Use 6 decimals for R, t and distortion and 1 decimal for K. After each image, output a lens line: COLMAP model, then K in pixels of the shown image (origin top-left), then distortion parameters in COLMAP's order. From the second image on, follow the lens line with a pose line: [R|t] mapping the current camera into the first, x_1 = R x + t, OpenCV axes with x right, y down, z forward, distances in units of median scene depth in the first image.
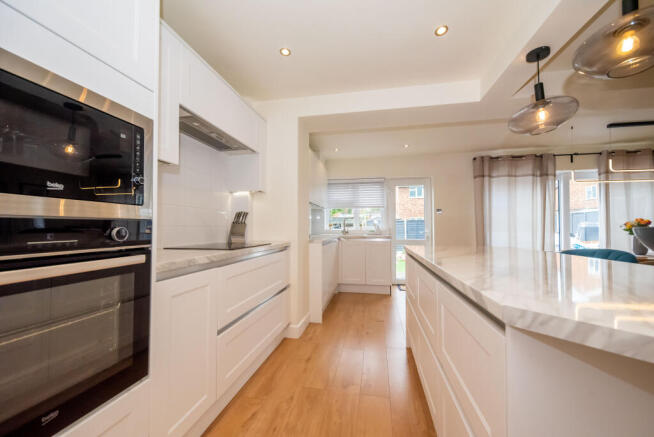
lens RADIAL K [[251.9, 0, 327.4], [0, 251.9, 222.8], [0, 0, 1]] dist [-0.000671, 0.000004]
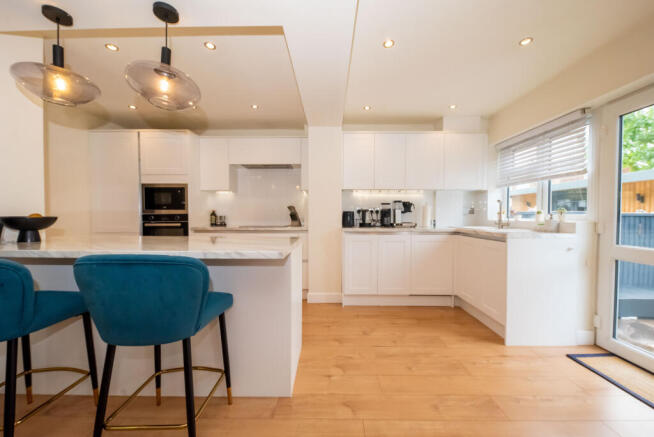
lens RADIAL K [[251.9, 0, 327.4], [0, 251.9, 222.8], [0, 0, 1]] dist [-0.000671, 0.000004]
pose [[0.179546, 0.029605, -0.983304, 0.684448], [0.018911, 0.999259, 0.033538, 0.006506], [0.983568, -0.024617, 0.178853, 0.522215]]
